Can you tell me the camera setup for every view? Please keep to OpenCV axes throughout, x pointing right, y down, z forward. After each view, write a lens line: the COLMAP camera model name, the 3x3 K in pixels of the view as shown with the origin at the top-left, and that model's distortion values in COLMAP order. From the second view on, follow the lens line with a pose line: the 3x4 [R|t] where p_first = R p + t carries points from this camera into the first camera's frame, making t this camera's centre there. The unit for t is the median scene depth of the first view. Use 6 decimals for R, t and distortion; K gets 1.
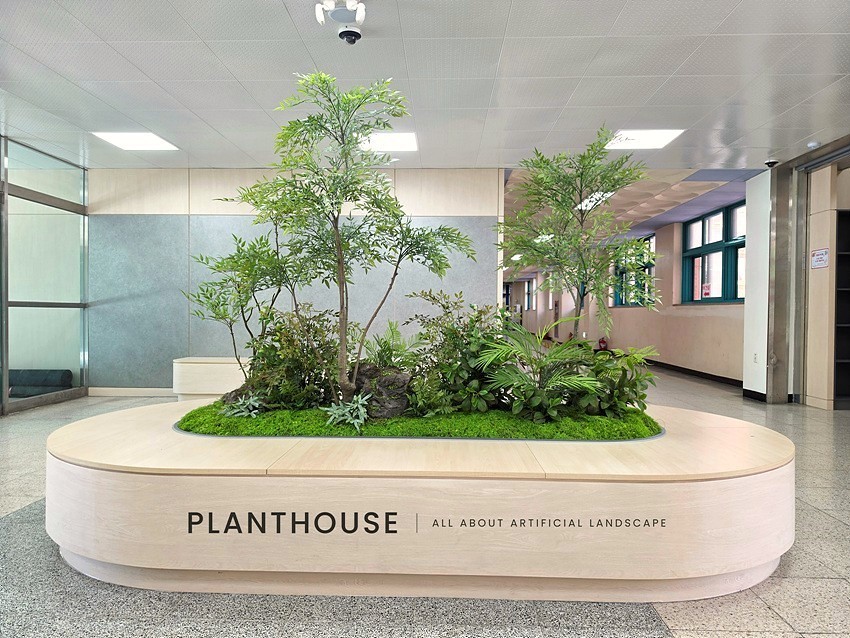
lens RADIAL K [[575.3, 0, 439.1], [0, 575.3, 317.3], [0, 0, 1]] dist [0.005683, -0.001214]
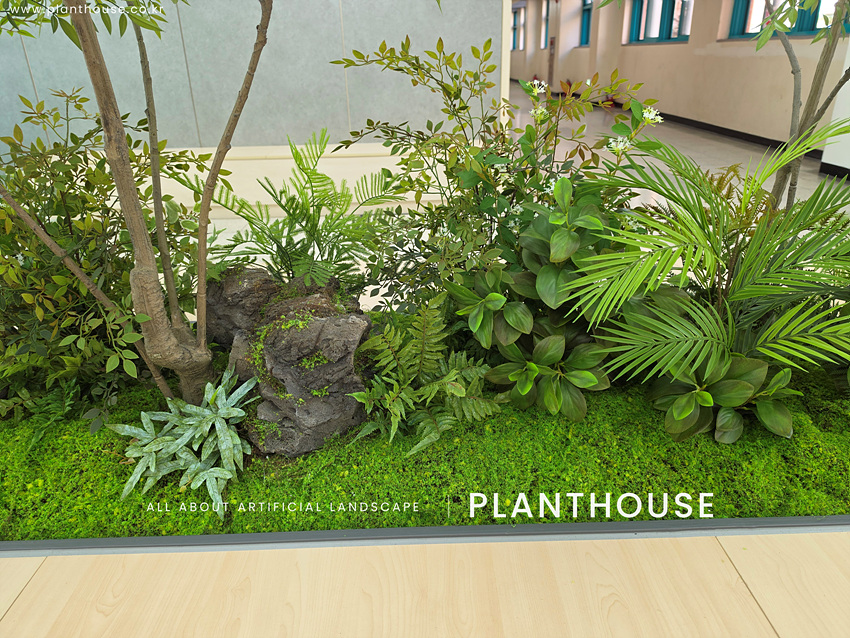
lens RADIAL K [[580.7, 0, 425.0], [0, 580.7, 319.0], [0, 0, 1]] dist [0.091332, -0.140770]
pose [[0.999017, -0.042677, 0.011975, -0.008070], [0.034280, 0.915154, 0.401643, -0.018925], [-0.028100, -0.400838, 0.915718, 0.327108]]
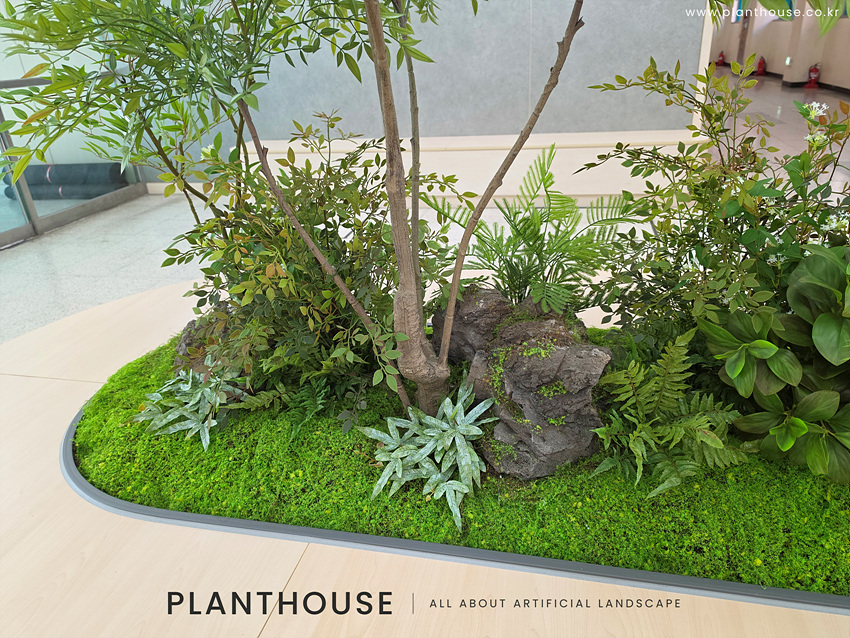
lens RADIAL K [[583.7, 0, 438.7], [0, 583.7, 325.7], [0, 0, 1]] dist [0.077847, -0.107414]
pose [[0.977476, 0.033360, -0.208392, -0.035628], [0.060030, 0.902690, 0.426082, -0.032851], [0.202328, -0.428995, 0.880356, 0.327897]]
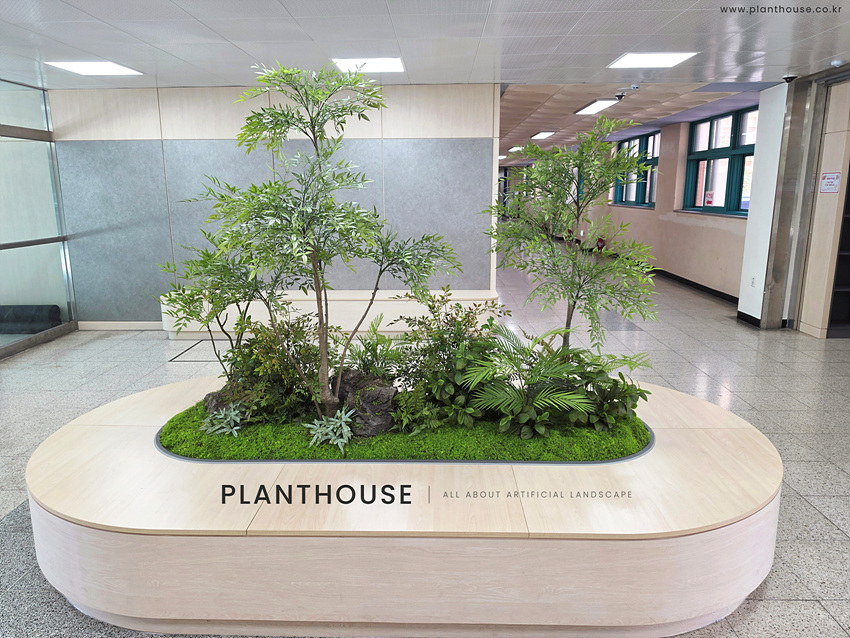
lens RADIAL K [[576.6, 0, 438.5], [0, 576.6, 303.6], [0, 0, 1]] dist [0.002185, -0.001874]
pose [[0.999950, -0.009577, 0.002752, 0.010669], [0.008903, 0.982720, 0.184887, -0.105354], [-0.004475, -0.184853, 0.982756, 0.035125]]
